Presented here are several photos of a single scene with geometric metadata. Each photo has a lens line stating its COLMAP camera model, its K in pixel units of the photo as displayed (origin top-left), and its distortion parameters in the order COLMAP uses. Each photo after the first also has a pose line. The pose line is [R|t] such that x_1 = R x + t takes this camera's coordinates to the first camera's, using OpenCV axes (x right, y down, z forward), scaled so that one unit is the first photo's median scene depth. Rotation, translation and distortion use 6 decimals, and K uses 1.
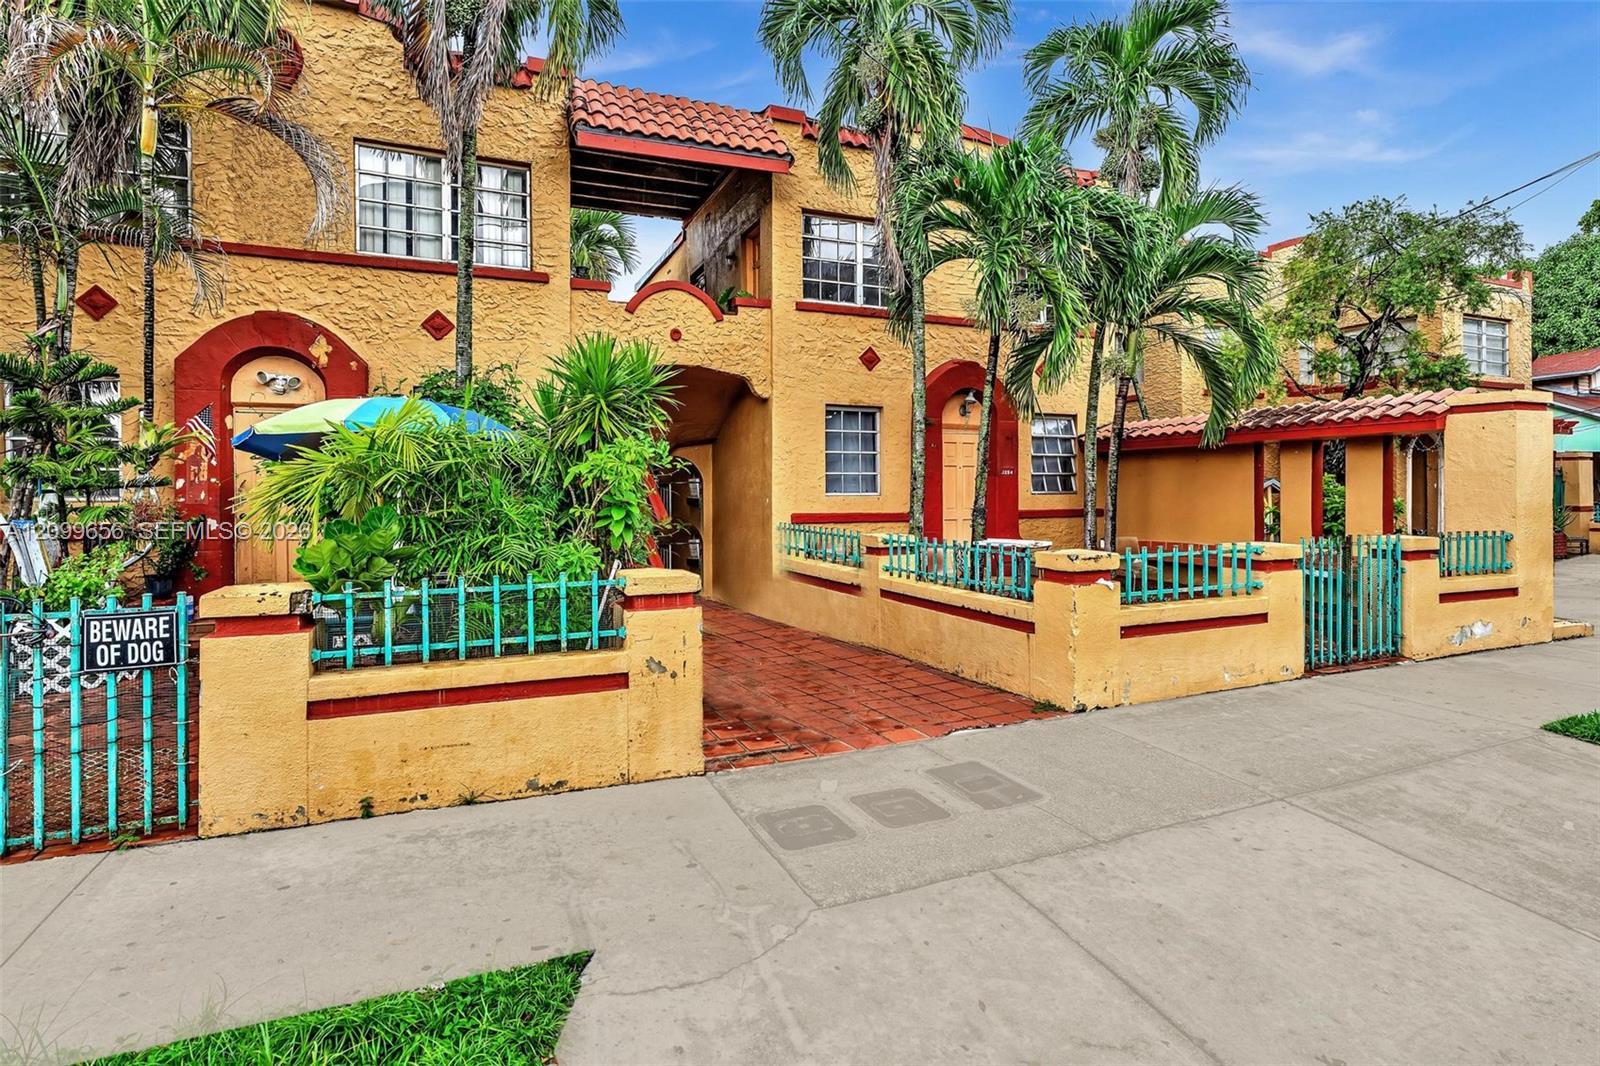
lens RADIAL K [[787.5, 0, 801.3], [0, 787.5, 493.5], [0, 0, 1]] dist [0.000488, 0.000148]
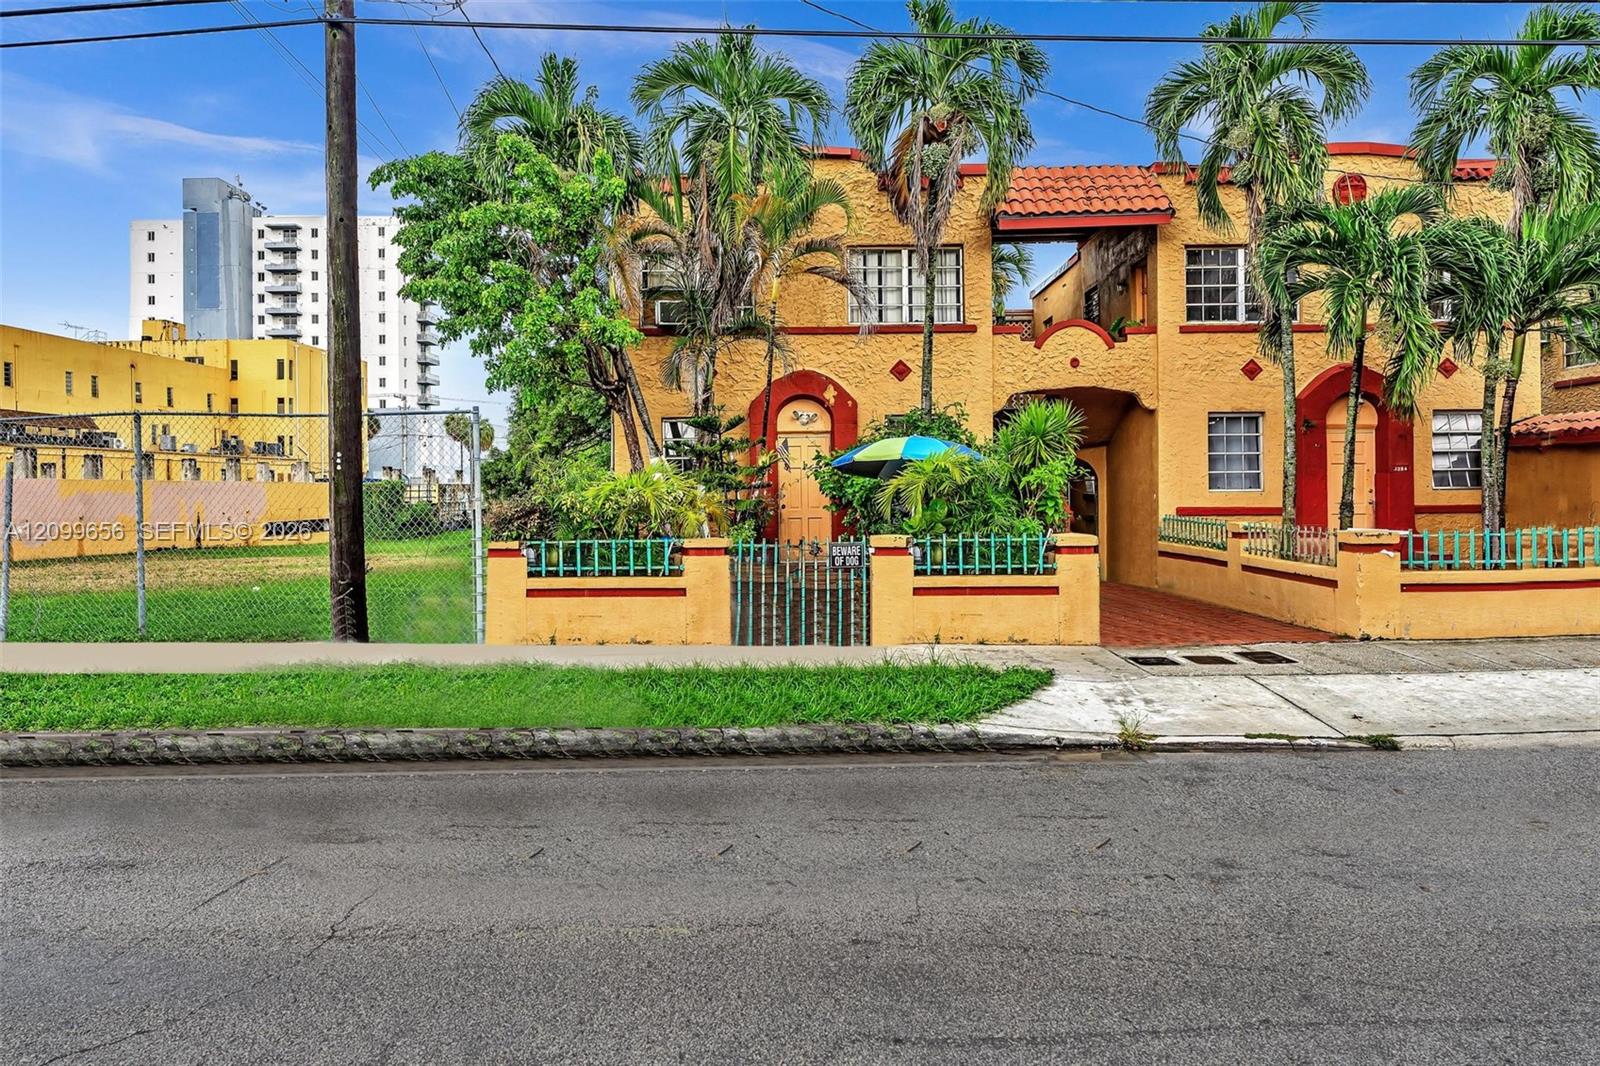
lens RADIAL K [[999.0, 0, 799.3], [0, 999.0, 481.4], [0, 0, 1]] dist [-0.001451, 0.001456]
pose [[0.915627, -0.006349, -0.401980, 0.079024], [0.003967, 0.999969, -0.006758, -0.005567], [0.402010, 0.004593, 0.915624, -0.650442]]
